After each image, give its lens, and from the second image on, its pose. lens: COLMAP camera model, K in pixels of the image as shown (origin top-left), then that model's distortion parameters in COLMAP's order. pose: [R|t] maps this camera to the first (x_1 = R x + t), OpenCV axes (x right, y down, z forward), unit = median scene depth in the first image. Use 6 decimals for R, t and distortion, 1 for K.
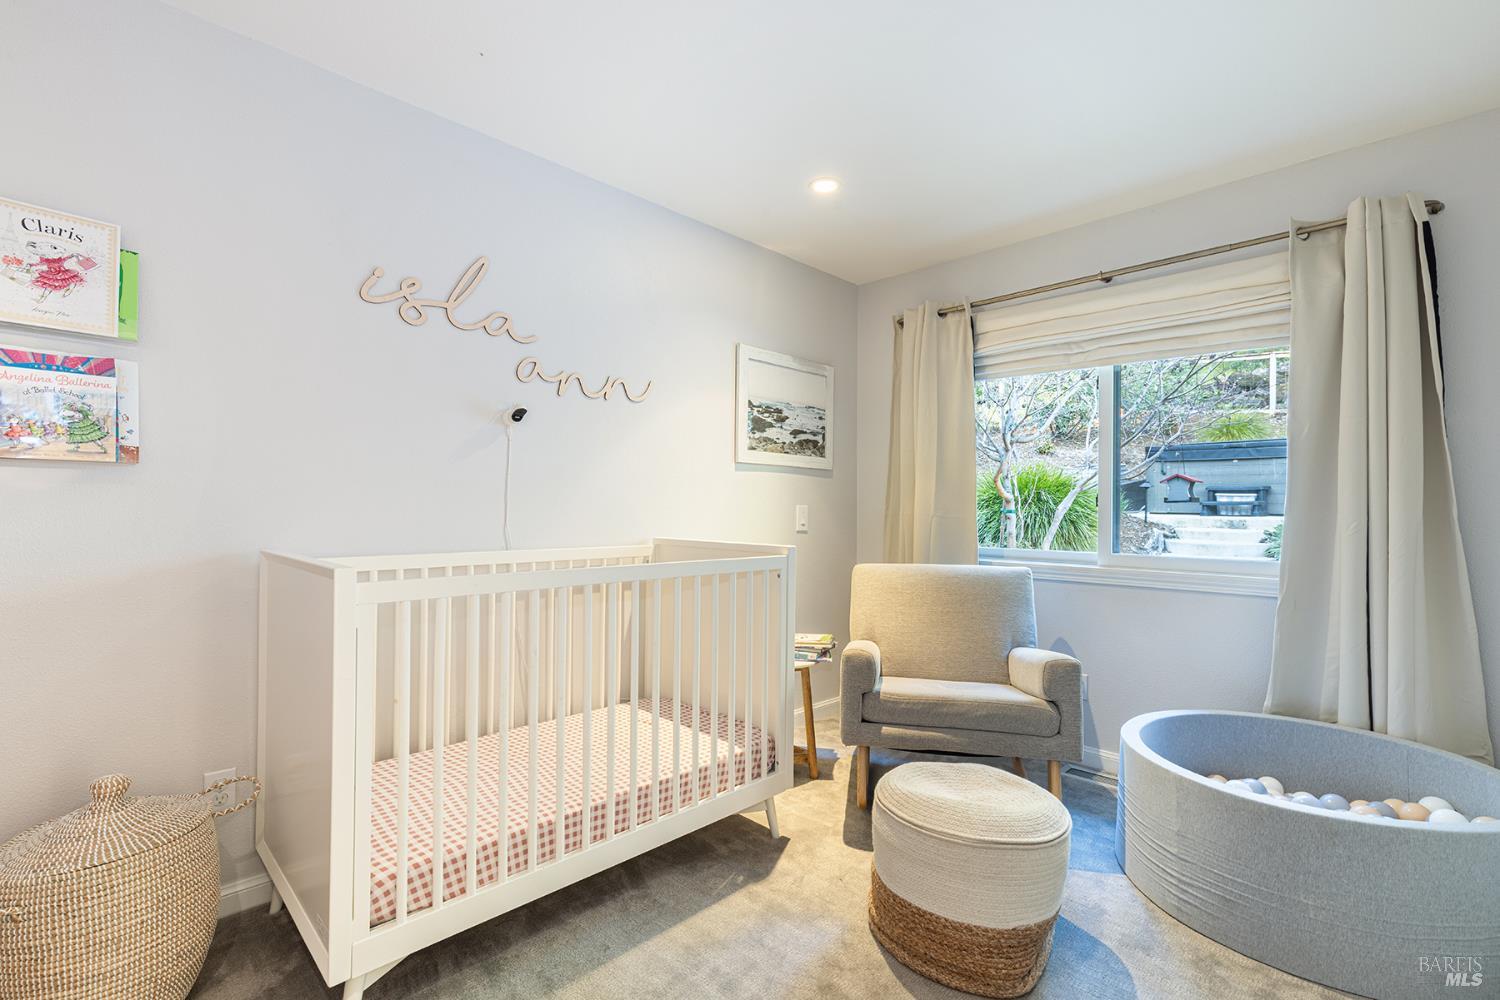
lens RADIAL K [[670.6, 0, 753.3], [0, 670.6, 506.0], [0, 0, 1]] dist [0.005780, 0.000386]
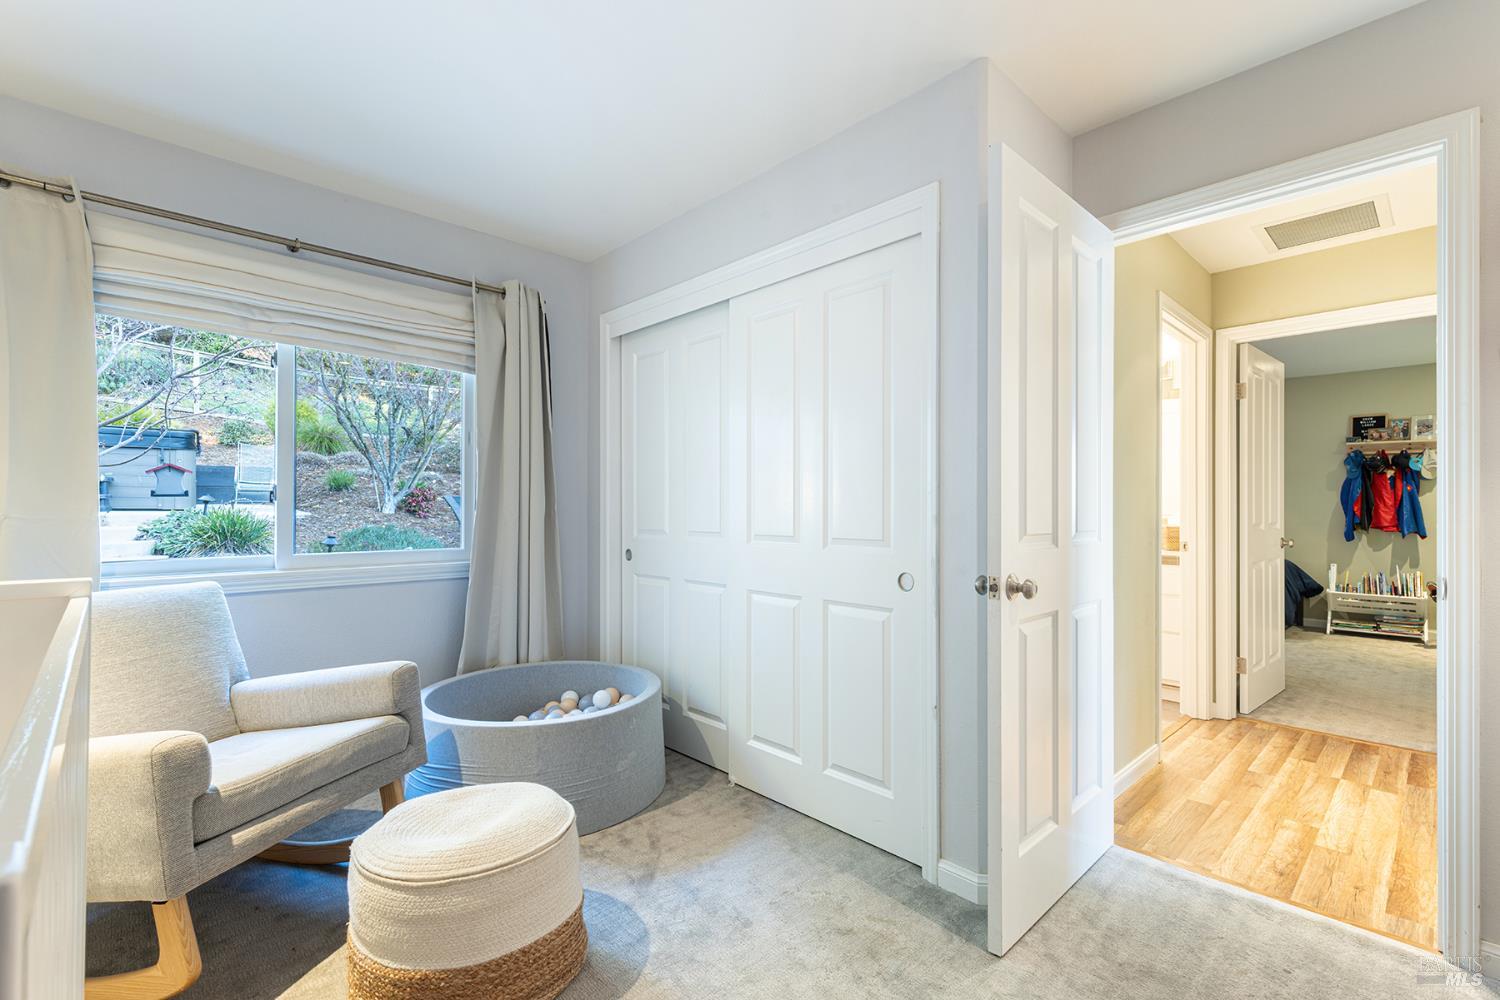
lens RADIAL K [[670.6, 0, 753.3], [0, 670.6, 506.0], [0, 0, 1]] dist [0.005780, 0.000386]
pose [[0.028579, -0.004412, 0.999582, -0.432559], [-0.005938, 0.999972, 0.004584, -0.003080], [-0.999574, -0.006066, 0.028552, 0.444502]]
